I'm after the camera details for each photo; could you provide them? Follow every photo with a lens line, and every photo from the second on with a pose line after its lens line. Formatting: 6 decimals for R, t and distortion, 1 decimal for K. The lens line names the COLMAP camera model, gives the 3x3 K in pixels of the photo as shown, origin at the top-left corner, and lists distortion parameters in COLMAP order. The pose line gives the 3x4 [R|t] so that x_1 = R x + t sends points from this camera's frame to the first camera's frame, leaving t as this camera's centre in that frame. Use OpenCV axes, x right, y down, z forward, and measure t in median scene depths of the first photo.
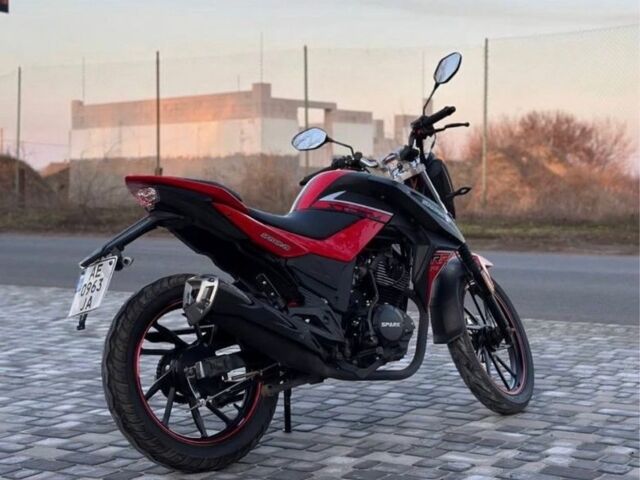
lens RADIAL K [[1195.4, 0, 320.0], [0, 1195.4, 239.7], [0, 0, 1]] dist [0.088879, 0.000000]
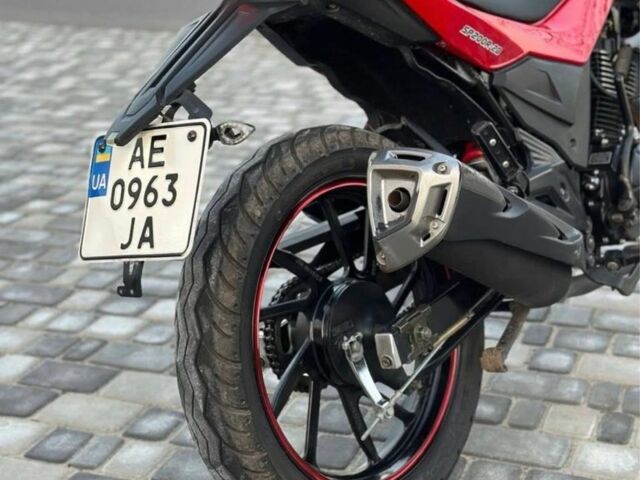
lens RADIAL K [[1195.4, 0, 319.7], [0, 1195.4, 239.9], [0, 0, 1]] dist [0.088879, 0.000000]
pose [[0.981211, -0.070421, 0.179628, -0.206652], [0.019906, 0.962992, 0.268793, -0.055653], [-0.191909, -0.260167, 0.946300, 0.588754]]
